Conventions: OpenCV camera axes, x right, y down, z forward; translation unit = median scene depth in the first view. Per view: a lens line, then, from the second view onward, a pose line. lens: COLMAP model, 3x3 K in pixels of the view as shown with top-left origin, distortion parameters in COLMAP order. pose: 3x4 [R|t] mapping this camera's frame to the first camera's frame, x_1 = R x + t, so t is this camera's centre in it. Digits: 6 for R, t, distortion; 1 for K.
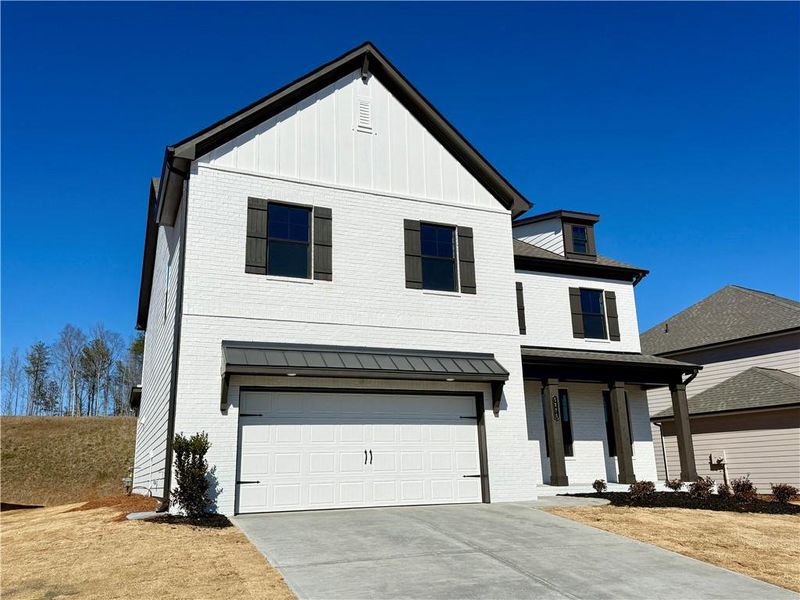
lens RADIAL K [[652.9, 0, 400.0], [0, 652.9, 300.0], [0, 0, 1]] dist [-0.089446, -0.006372]
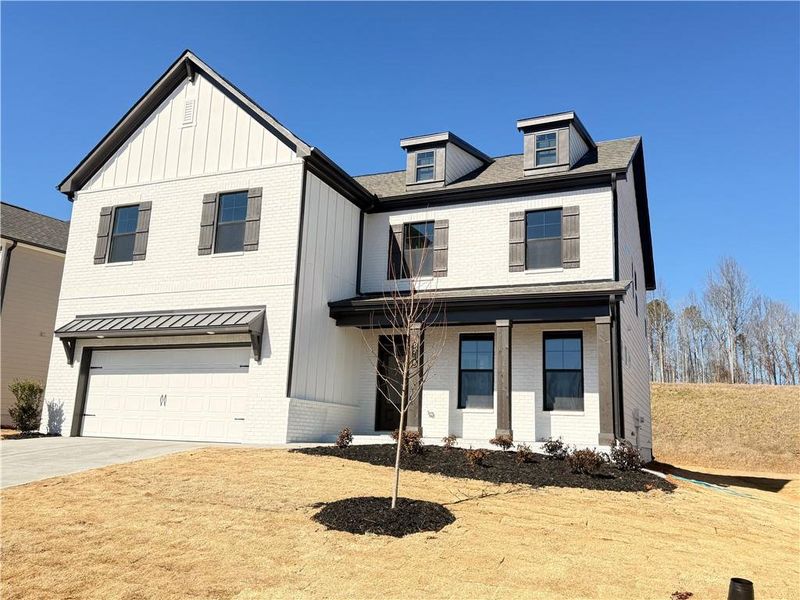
lens RADIAL K [[652.9, 0, 400.0], [0, 652.9, 300.0], [0, 0, 1]] dist [-0.089446, -0.006372]
pose [[0.727664, -0.085629, -0.680569, 0.998532], [0.131720, 0.991156, 0.016129, 0.085136], [0.673168, -0.101381, 0.732507, 0.370640]]
